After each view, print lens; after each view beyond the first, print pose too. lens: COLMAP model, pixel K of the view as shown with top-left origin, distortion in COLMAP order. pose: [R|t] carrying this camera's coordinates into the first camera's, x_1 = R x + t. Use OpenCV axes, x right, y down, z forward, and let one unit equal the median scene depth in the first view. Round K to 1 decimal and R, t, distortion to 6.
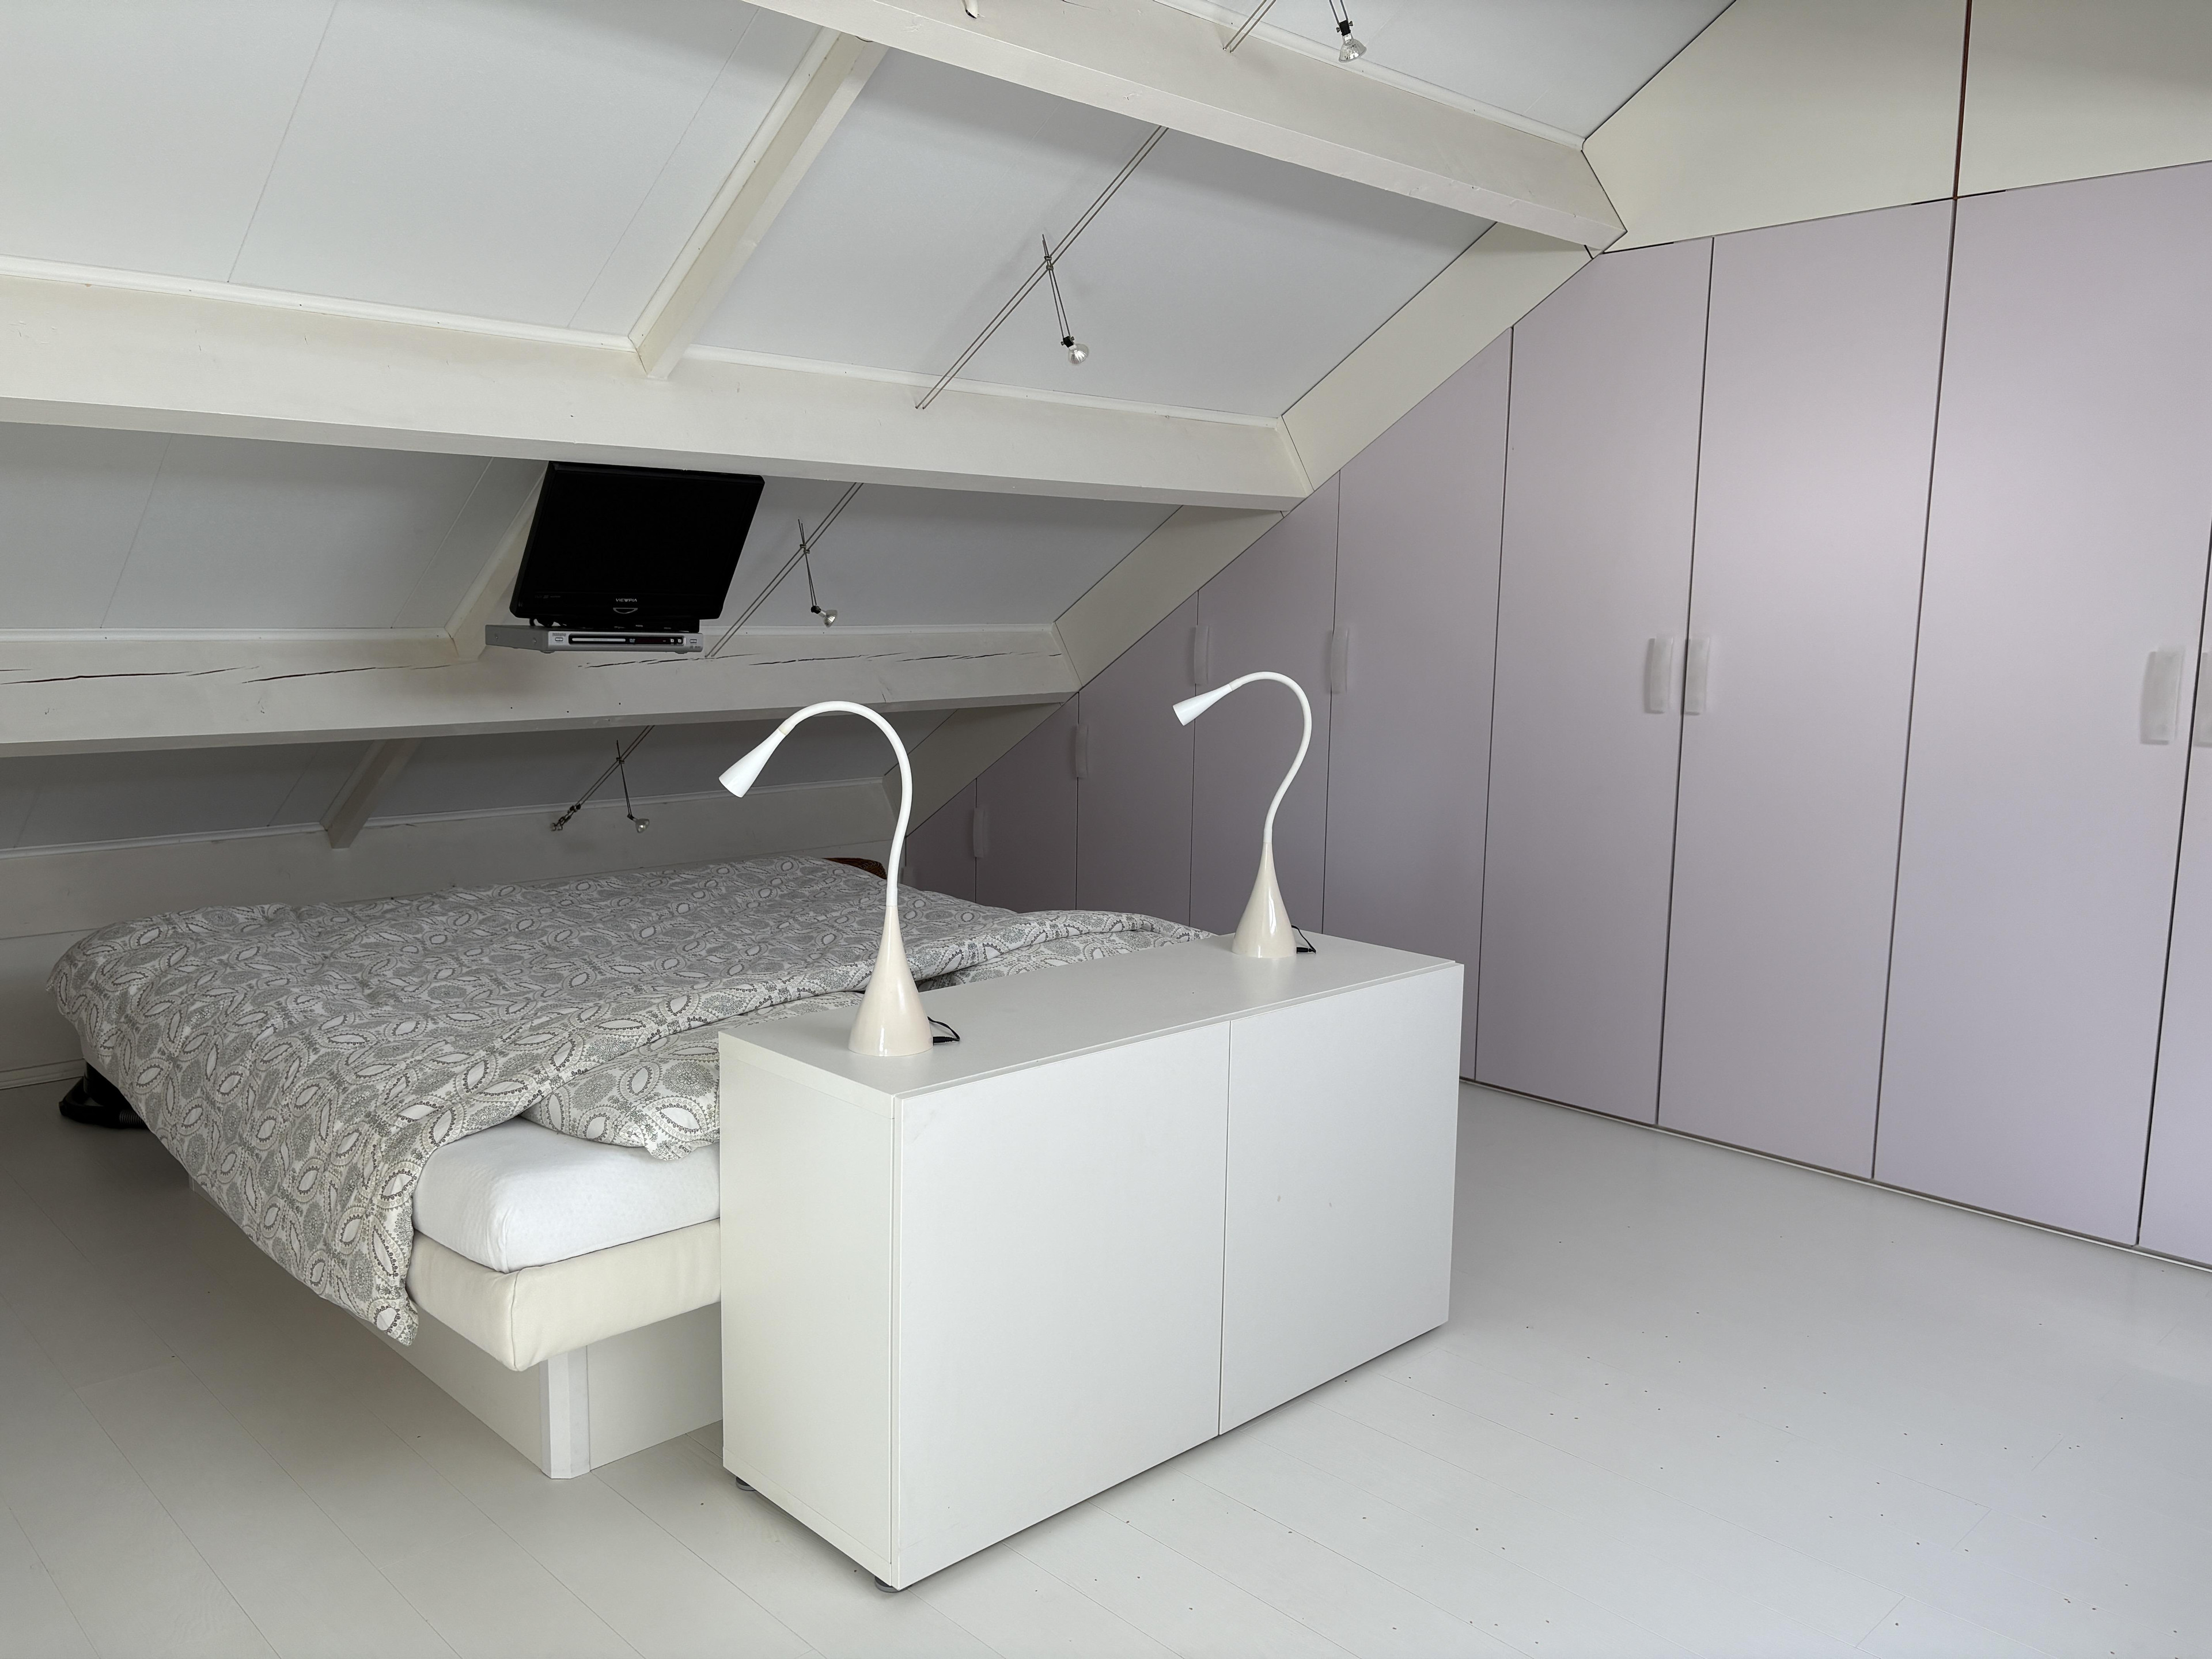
lens RADIAL K [[1669.2, 0, 1110.4], [0, 1669.2, 829.2], [0, 0, 1]] dist [0.057158, -0.056678]
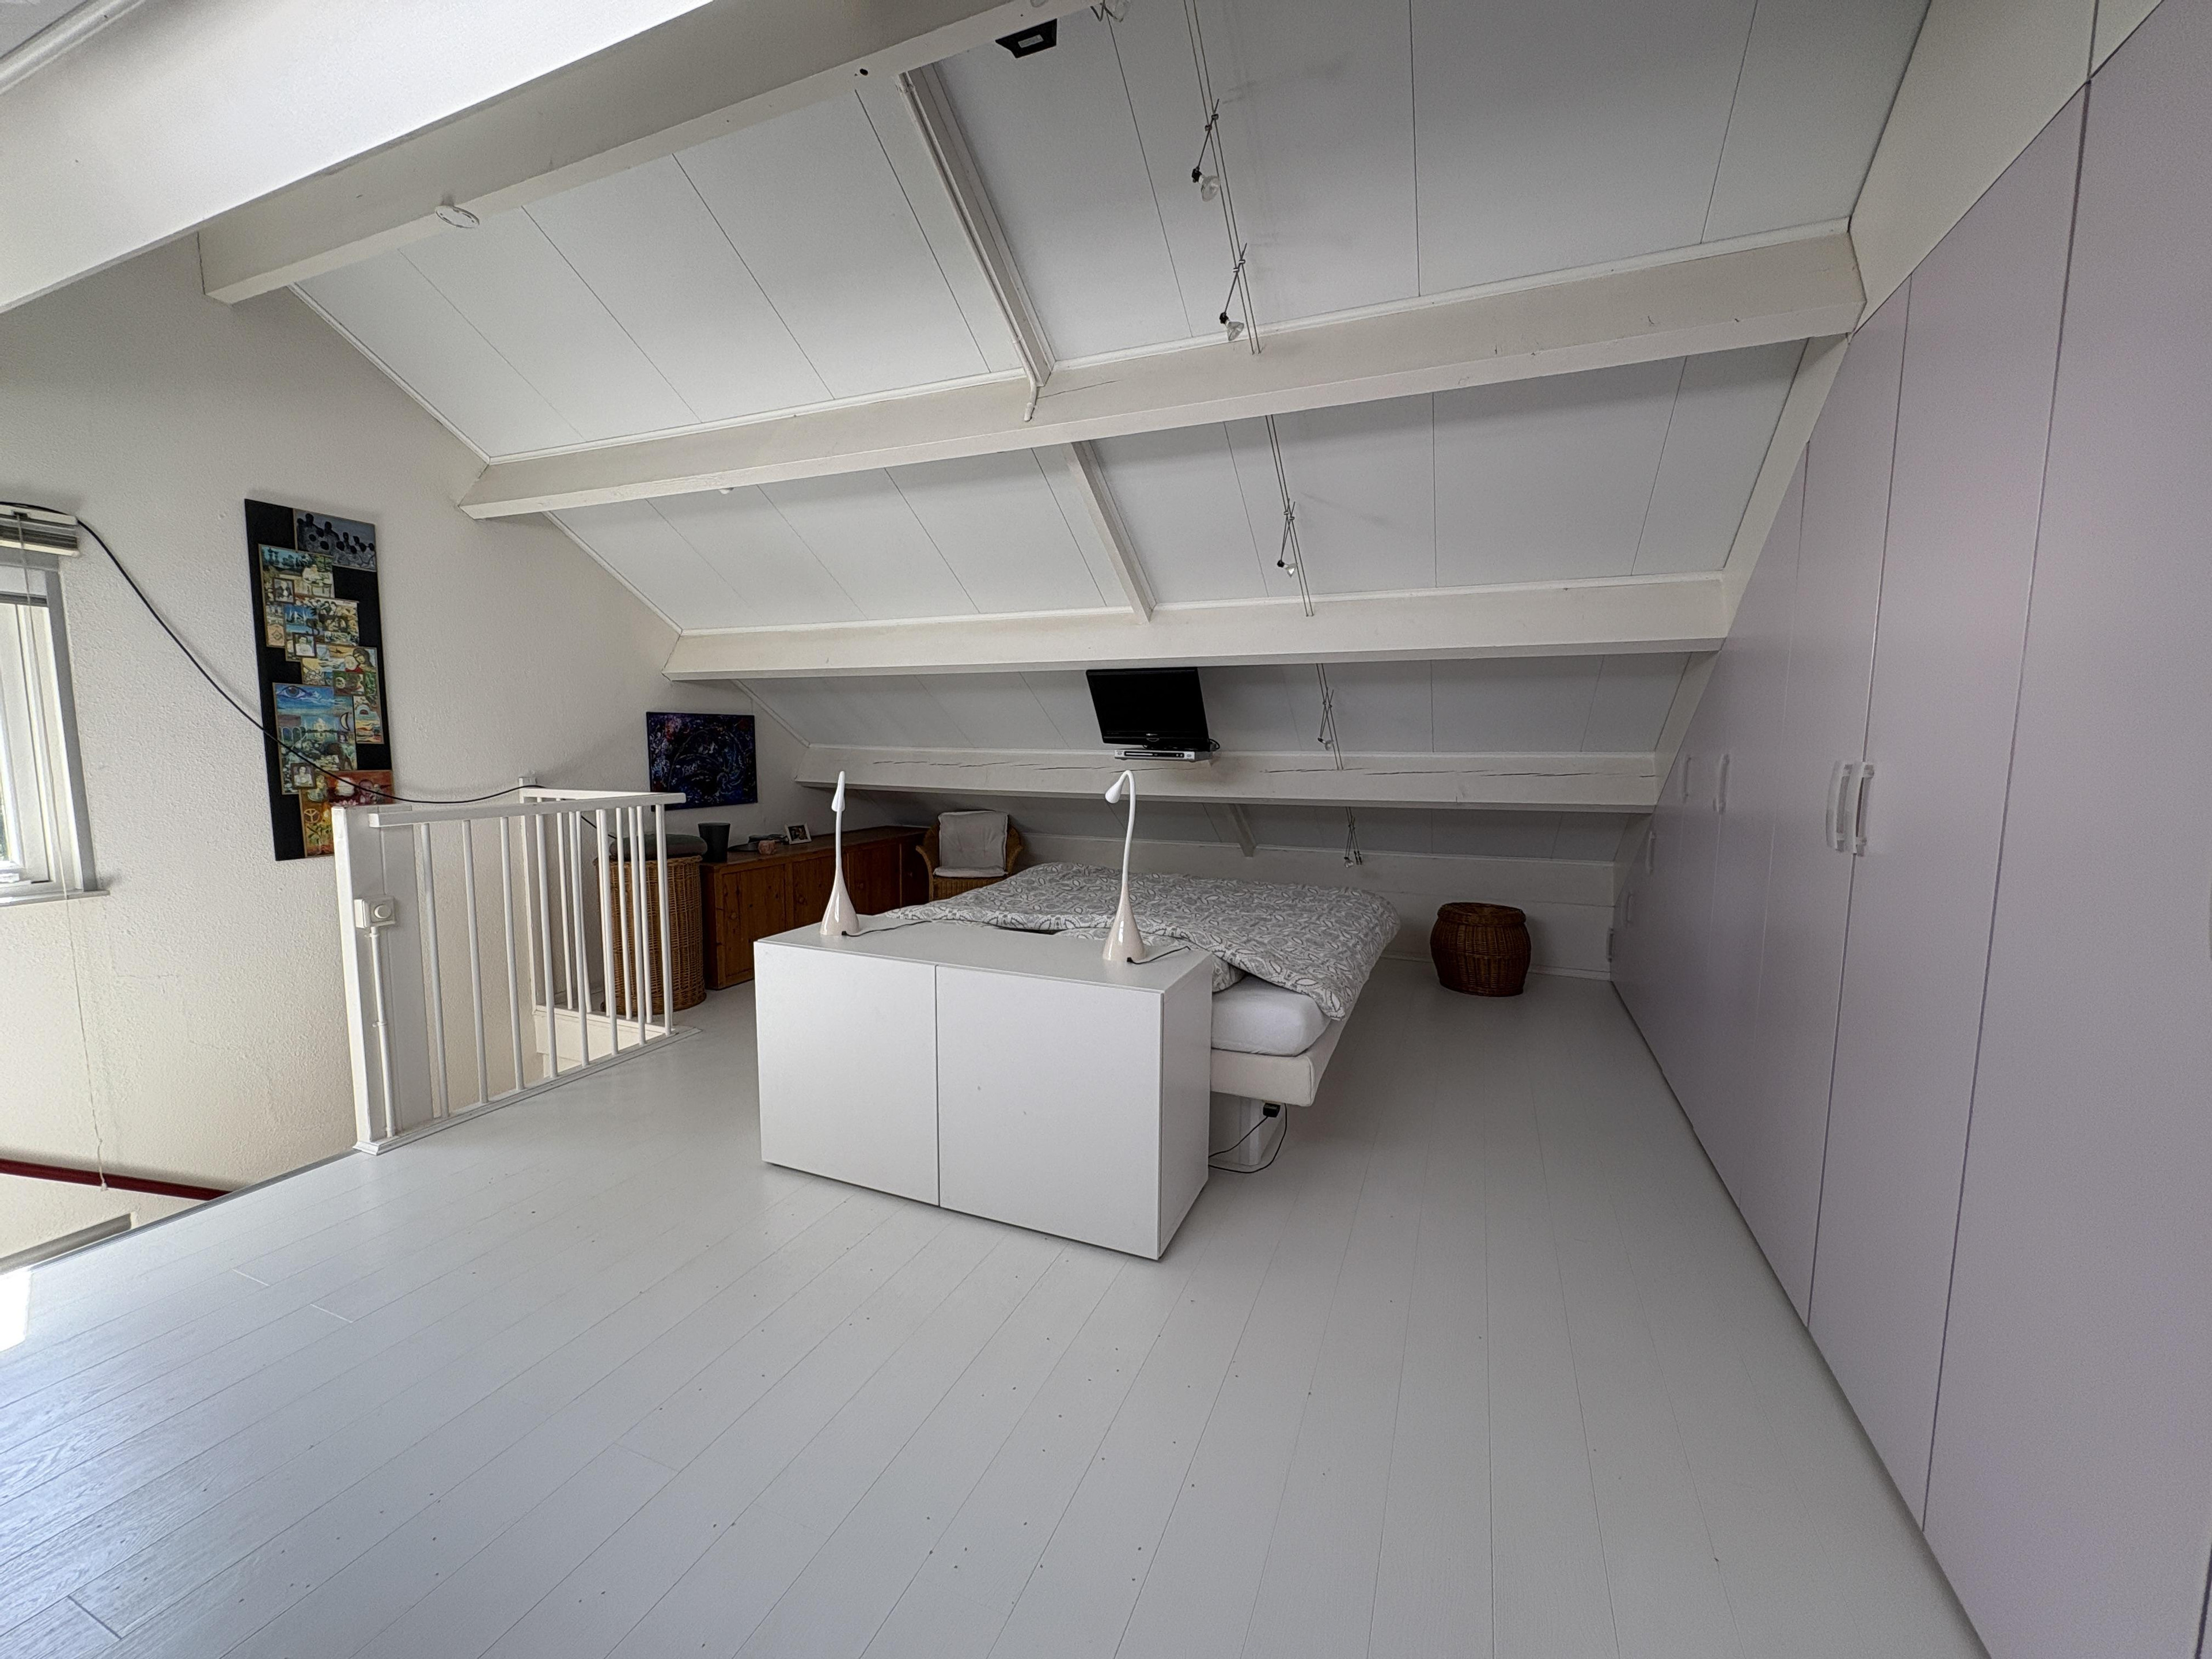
lens RADIAL K [[879.9, 0, 1109.9], [0, 879.9, 832.9], [0, 0, 1]] dist [0.000126, -0.000034]
pose [[0.400735, 0.085937, -0.912155, 0.561313], [-0.125154, 0.991393, 0.038419, -0.046447], [0.907606, 0.098764, 0.408041, 0.457910]]
